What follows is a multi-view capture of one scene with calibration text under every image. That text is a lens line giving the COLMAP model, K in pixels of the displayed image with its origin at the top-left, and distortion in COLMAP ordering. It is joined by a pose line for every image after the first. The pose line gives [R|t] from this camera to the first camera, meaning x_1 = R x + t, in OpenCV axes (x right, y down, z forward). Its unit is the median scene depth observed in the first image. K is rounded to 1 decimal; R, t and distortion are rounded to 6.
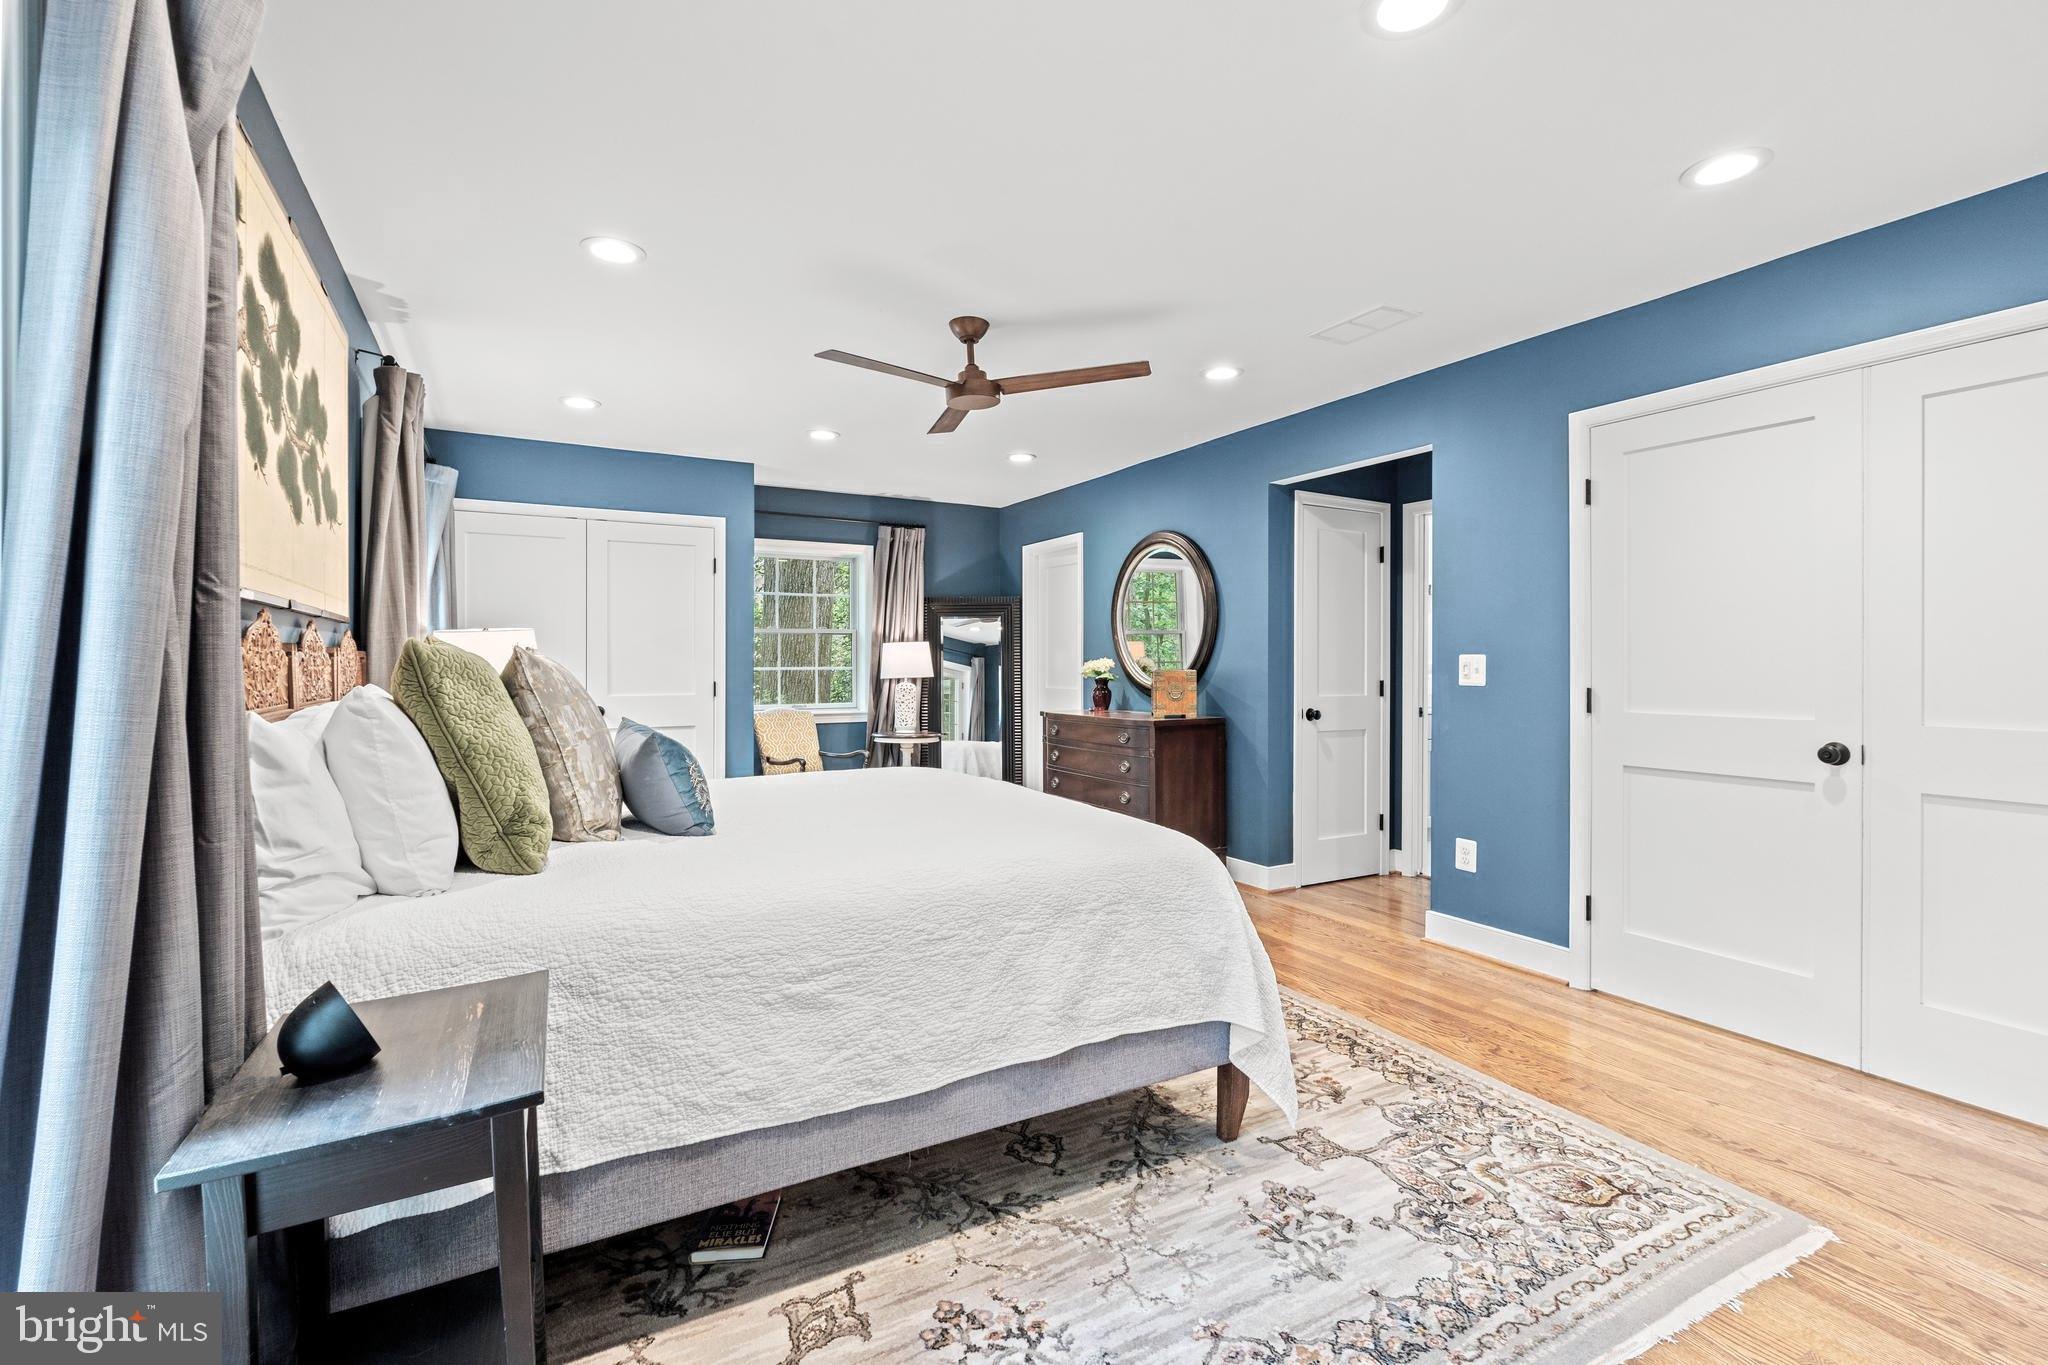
lens RADIAL K [[898.9, 0, 1020.5], [0, 898.9, 668.6], [0, 0, 1]] dist [-0.001058, 0.000039]
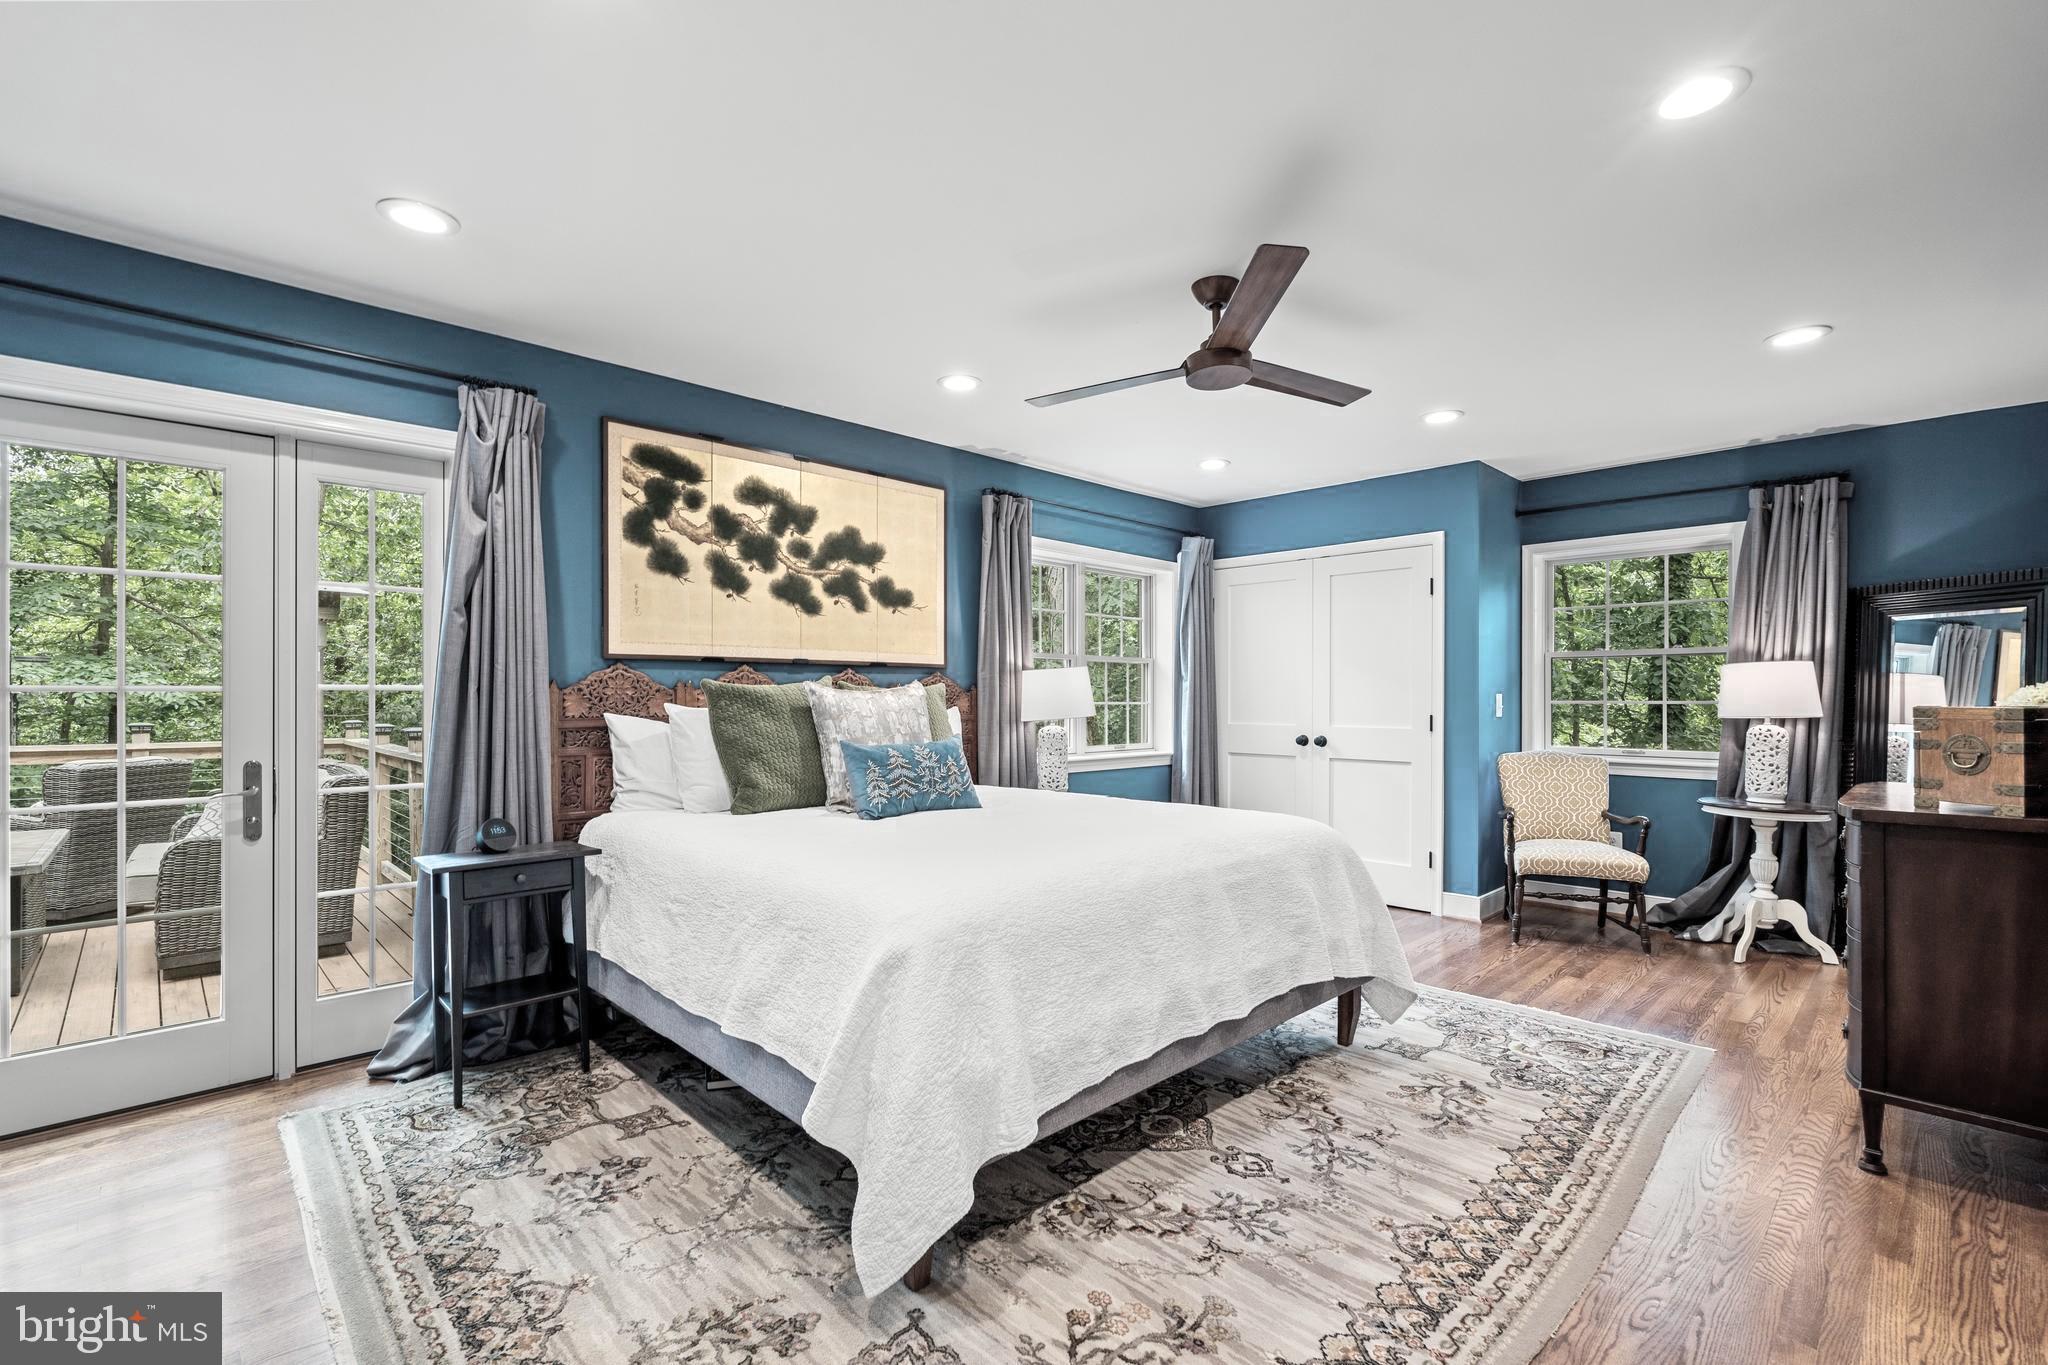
lens RADIAL K [[904.1, 0, 1020.5], [0, 904.1, 694.3], [0, 0, 1]] dist [-0.001654, 0.000369]
pose [[0.258620, -0.002265, -0.965976, 1.138227], [-0.007858, 0.999959, -0.004448, 0.002302], [0.965947, 0.008741, 0.258592, 0.972246]]
